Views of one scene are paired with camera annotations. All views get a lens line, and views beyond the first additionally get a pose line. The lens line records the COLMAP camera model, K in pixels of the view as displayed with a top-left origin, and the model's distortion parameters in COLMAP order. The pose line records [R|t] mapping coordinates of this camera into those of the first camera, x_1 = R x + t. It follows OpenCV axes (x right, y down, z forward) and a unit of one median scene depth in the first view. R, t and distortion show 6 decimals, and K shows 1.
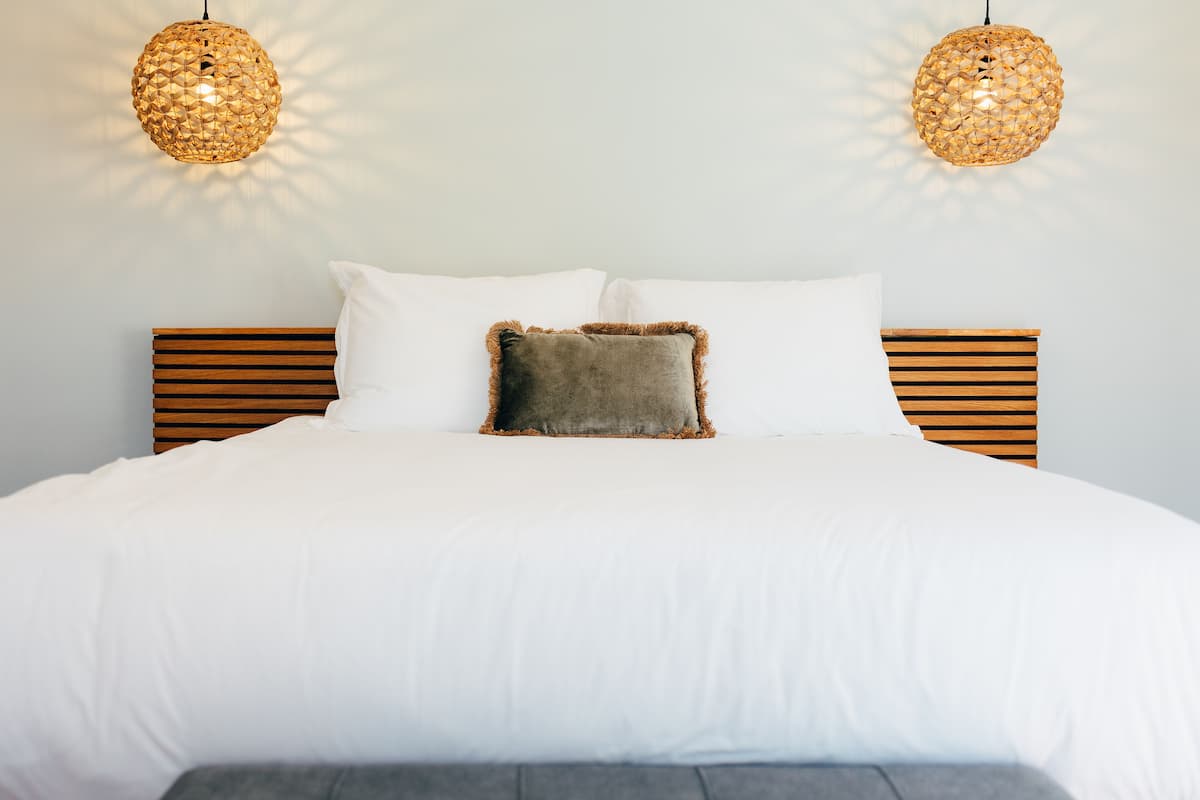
lens RADIAL K [[1278.2, 0, 581.9], [0, 1278.2, 400.0], [0, 0, 1]] dist [-0.000787, -0.019029]
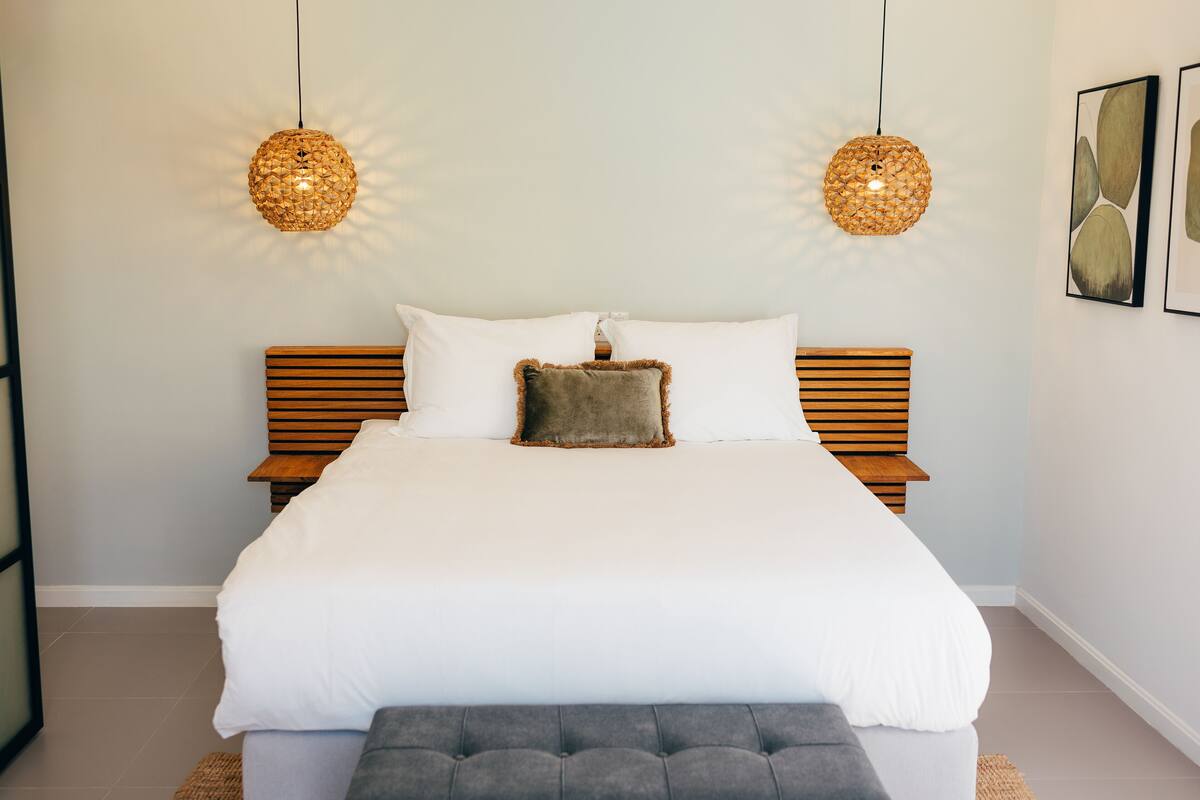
lens RADIAL K [[1263.9, 0, 600.0], [0, 1263.9, 400.0], [0, 0, 1]] dist [-0.008479, 0.002241]
pose [[0.999584, -0.000778, 0.028817, -0.020231], [-0.002959, 0.991586, 0.129417, -0.196651], [-0.028675, -0.129449, 0.991171, -0.384317]]
